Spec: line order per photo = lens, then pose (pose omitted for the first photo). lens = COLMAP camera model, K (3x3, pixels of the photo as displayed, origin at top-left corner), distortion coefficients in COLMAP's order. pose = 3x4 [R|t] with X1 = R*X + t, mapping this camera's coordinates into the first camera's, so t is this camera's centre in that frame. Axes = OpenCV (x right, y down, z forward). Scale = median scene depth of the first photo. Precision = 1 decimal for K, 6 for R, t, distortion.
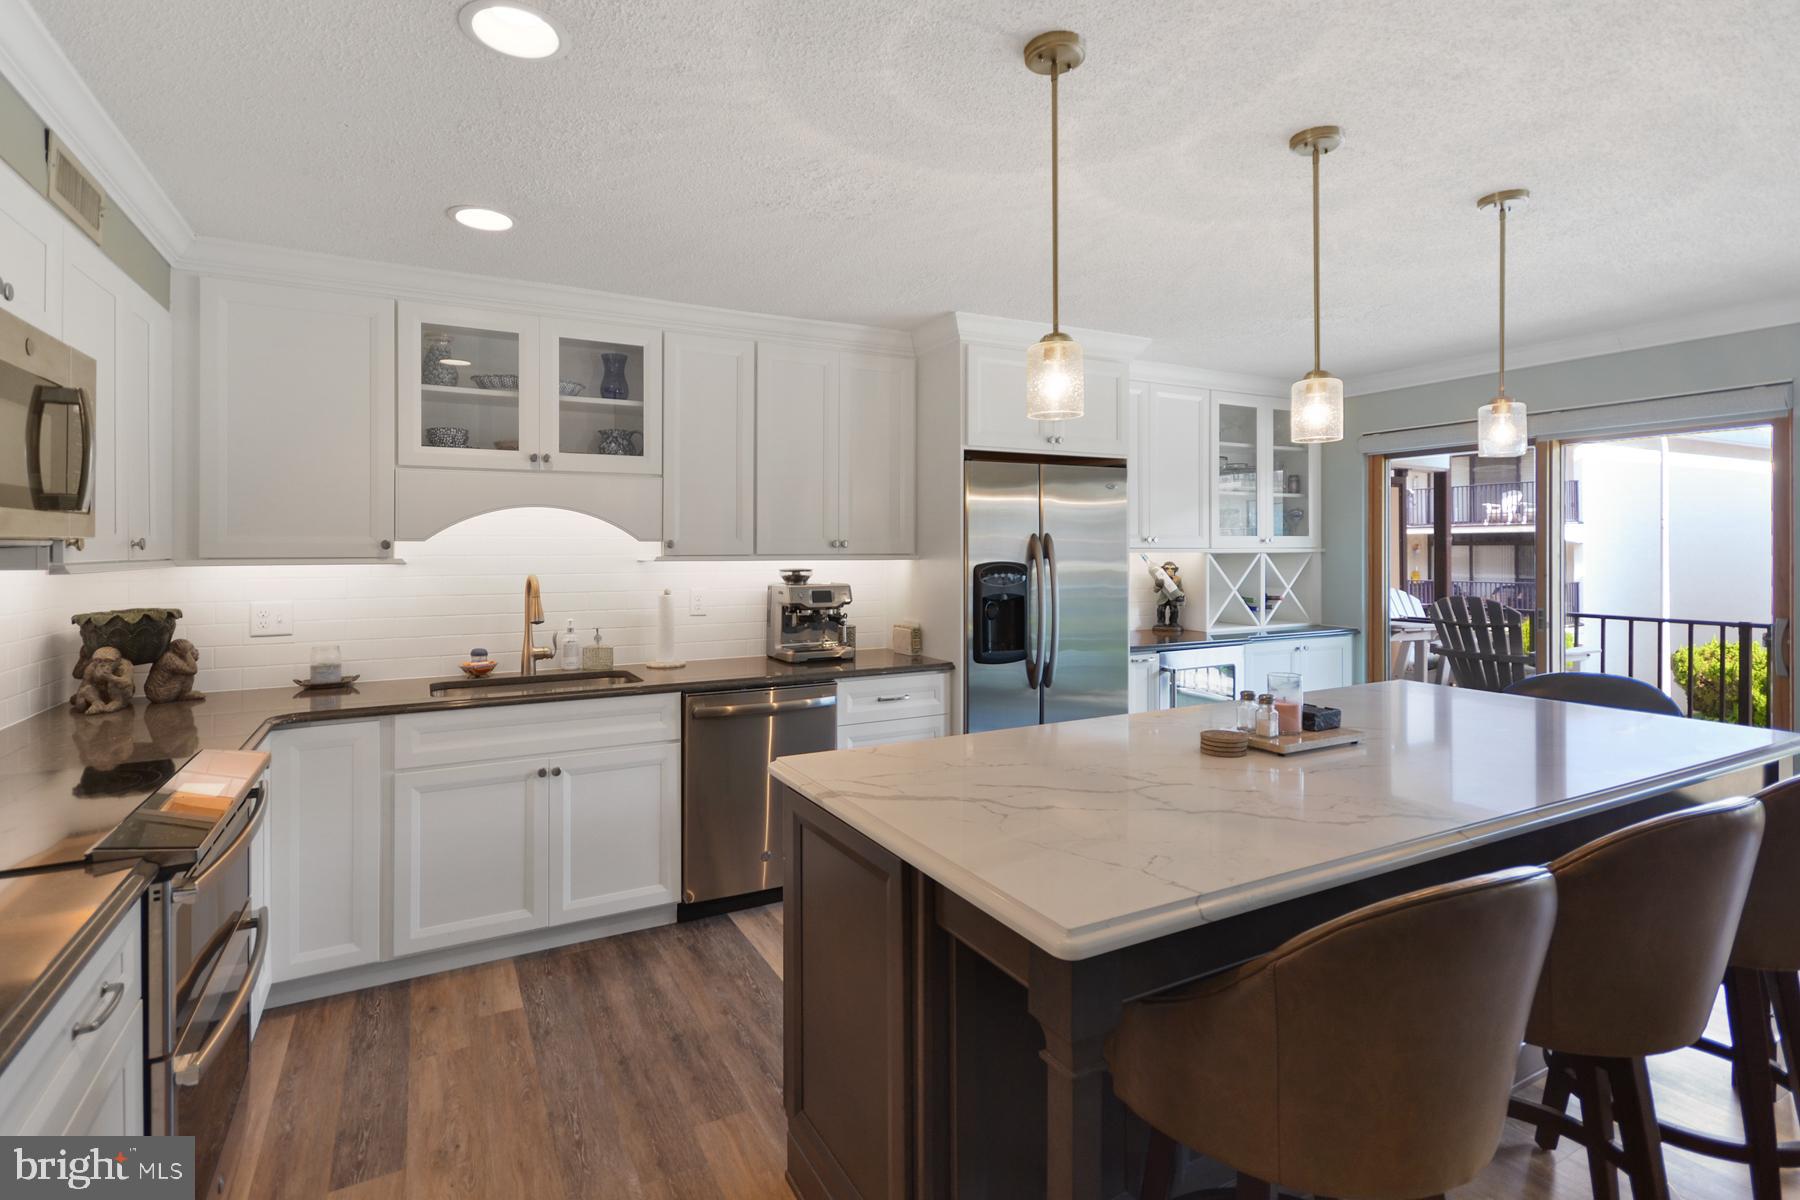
lens RADIAL K [[877.2, 0, 894.9], [0, 877.2, 553.4], [0, 0, 1]] dist [0.011700, -0.000297]
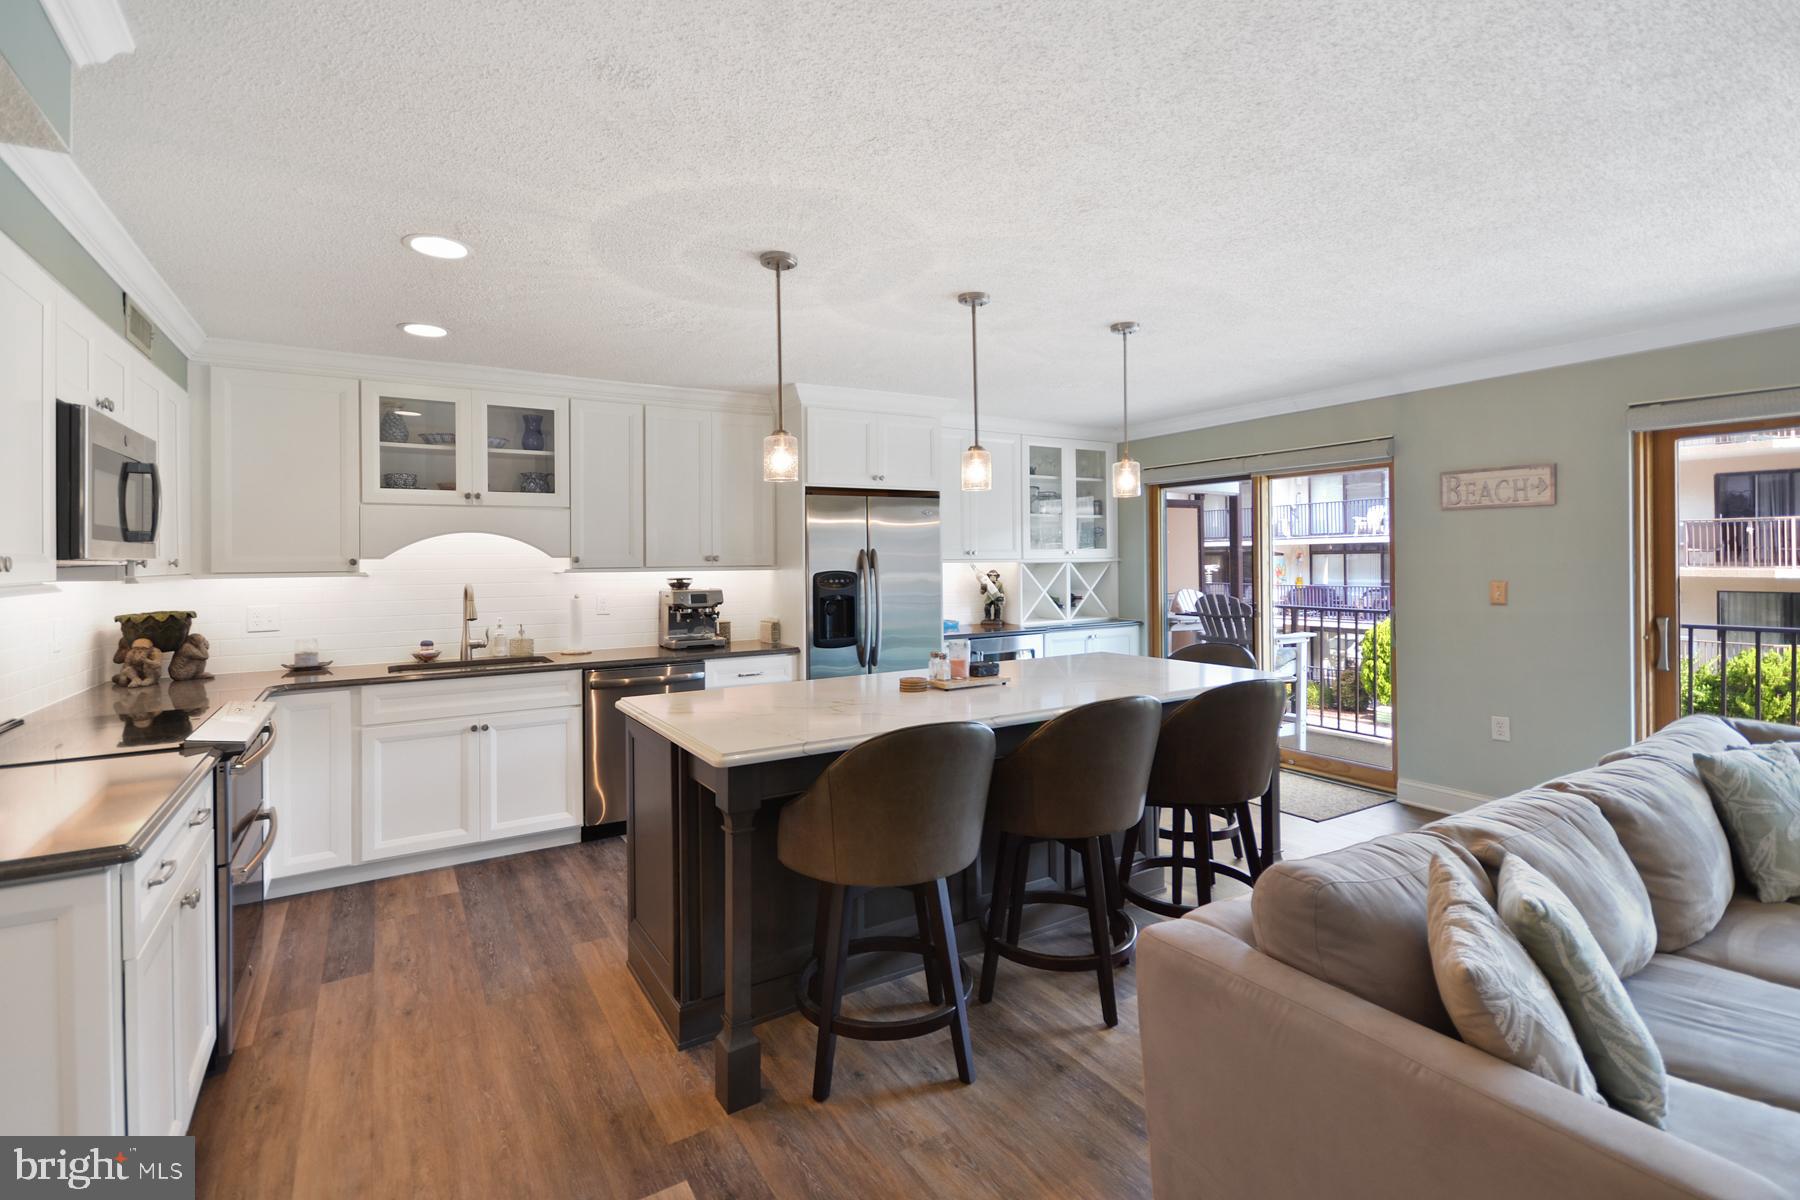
lens RADIAL K [[836.1, 0, 900.0], [0, 836.1, 564.3], [0, 0, 1]] dist [0.012654, 0.000018]
pose [[0.998179, -0.008692, 0.059684, 0.156880], [0.008772, 0.999961, -0.001075, 0.002188], [-0.059672, 0.001597, 0.998217, -0.291048]]
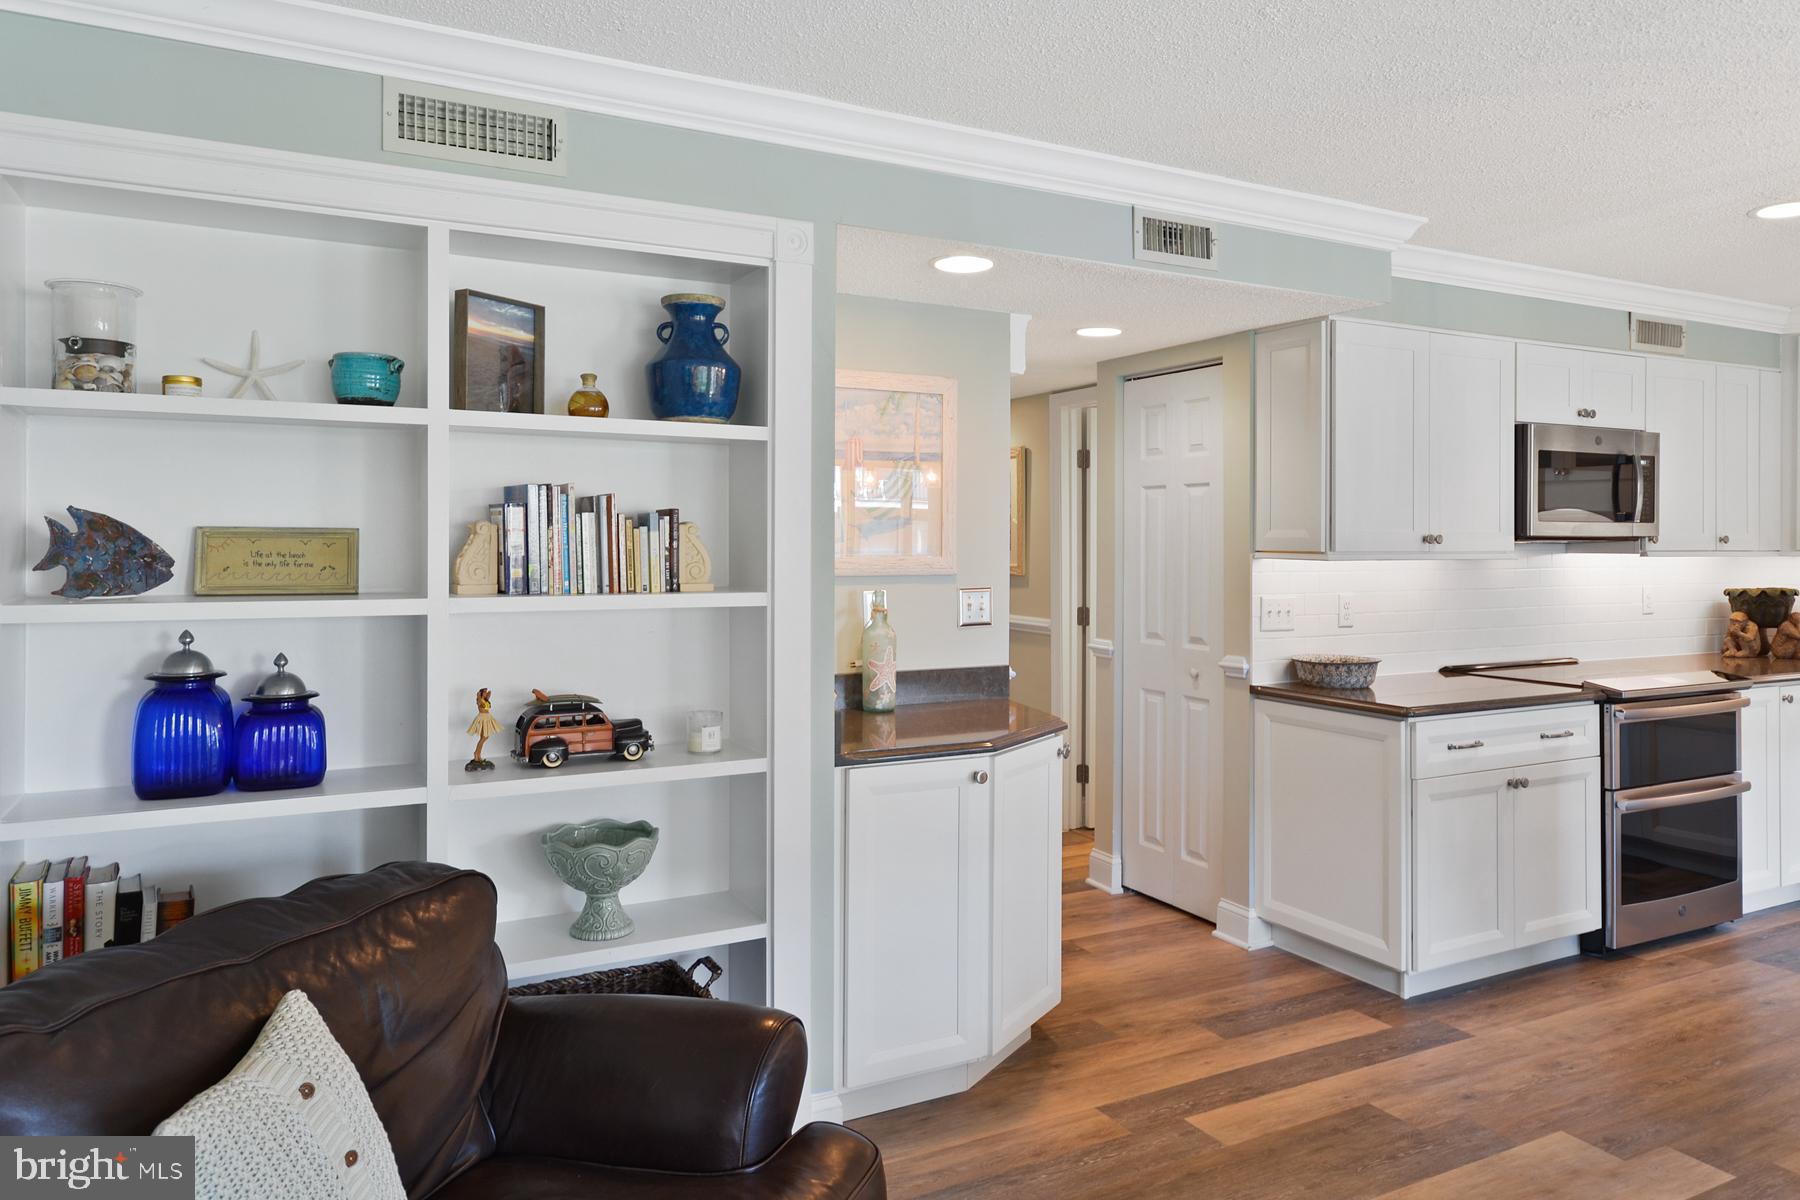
lens RADIAL K [[1175.7, 0, 892.5], [0, 1175.7, 547.2], [0, 0, 1]] dist [0.004470, 0.003299]
pose [[-0.017268, 0.004632, -0.999840, 0.809245], [-0.007499, 0.999961, 0.004762, 0.002363], [0.999823, 0.007580, -0.017232, -0.259531]]
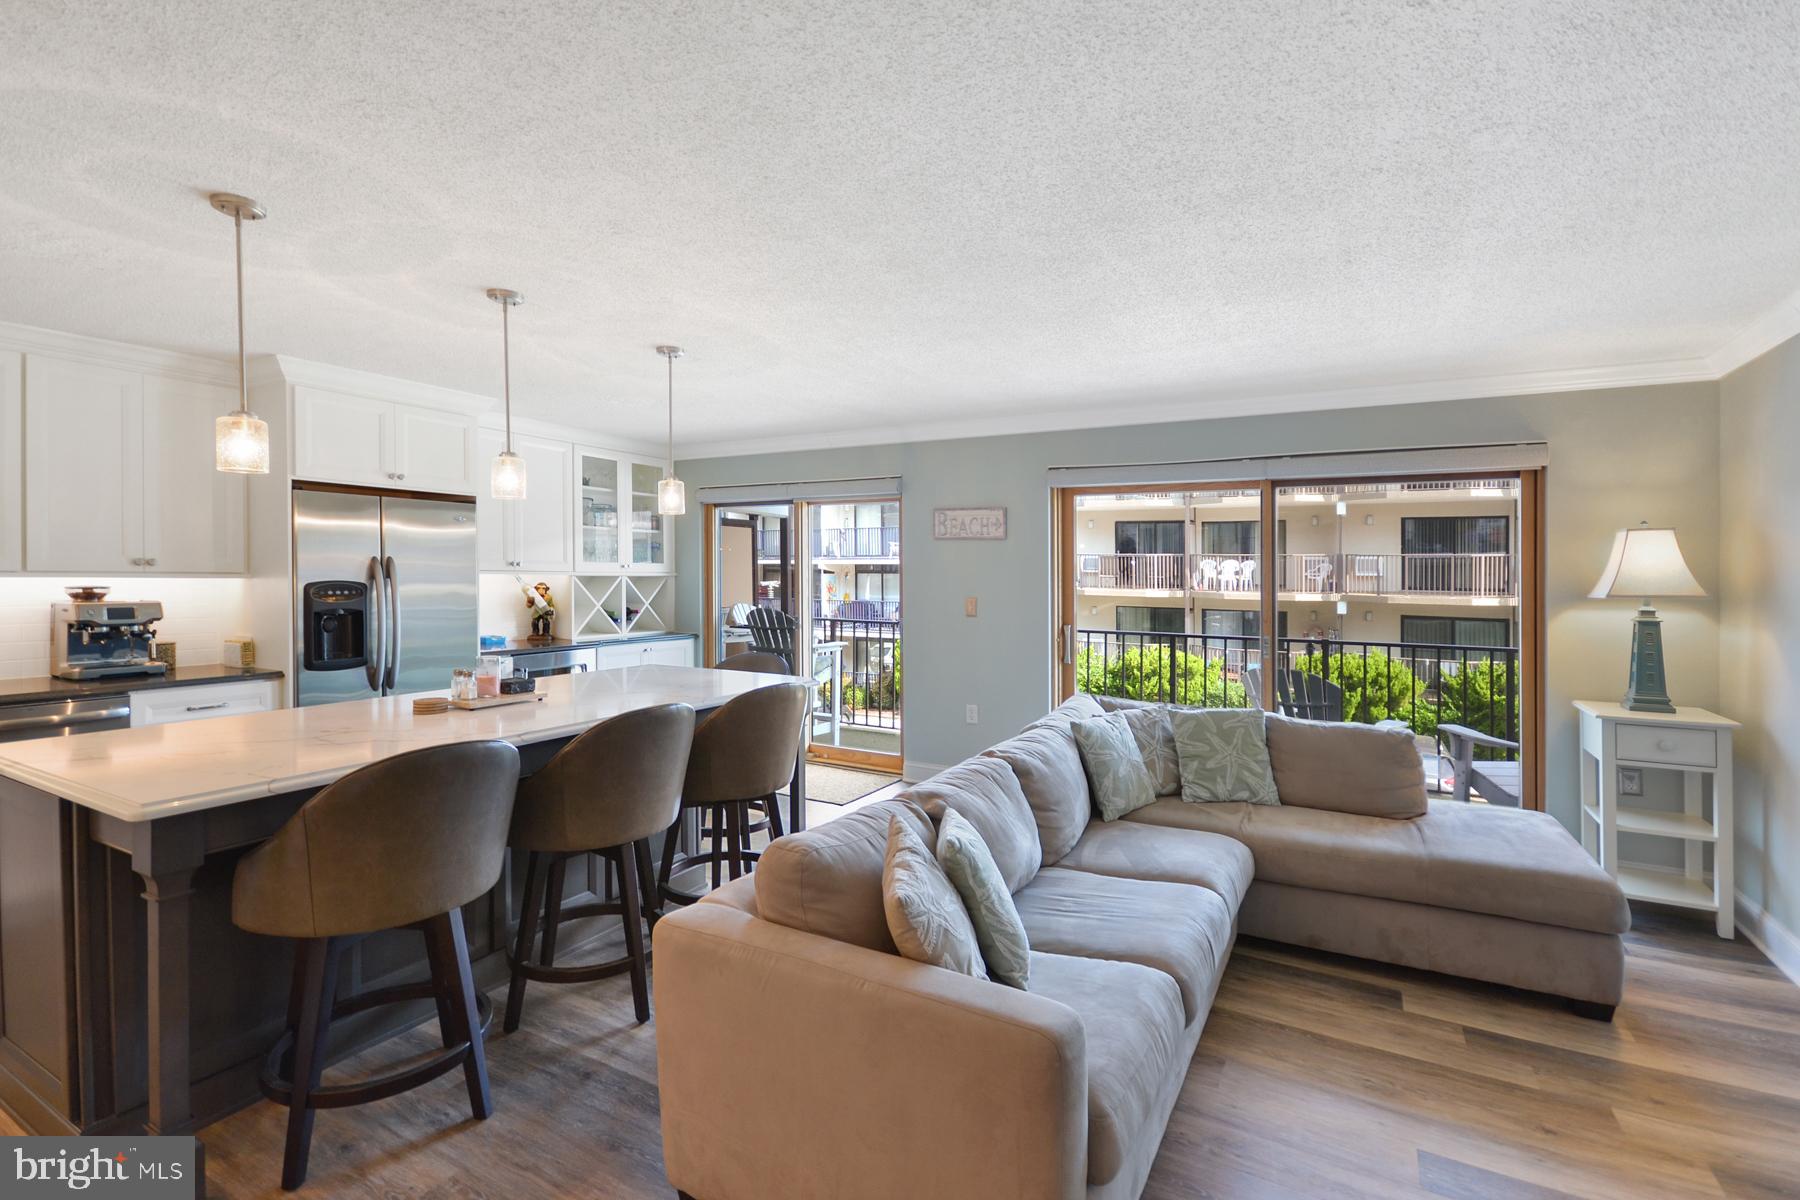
lens RADIAL K [[823.0, 0, 901.5], [0, 823.0, 591.1], [0, 0, 1]] dist [0.020135, -0.006111]
pose [[0.843584, 0.001036, 0.536996, 0.176821], [-0.009702, 0.999864, 0.013311, 0.002071], [-0.536909, -0.016439, 0.843480, -0.327811]]
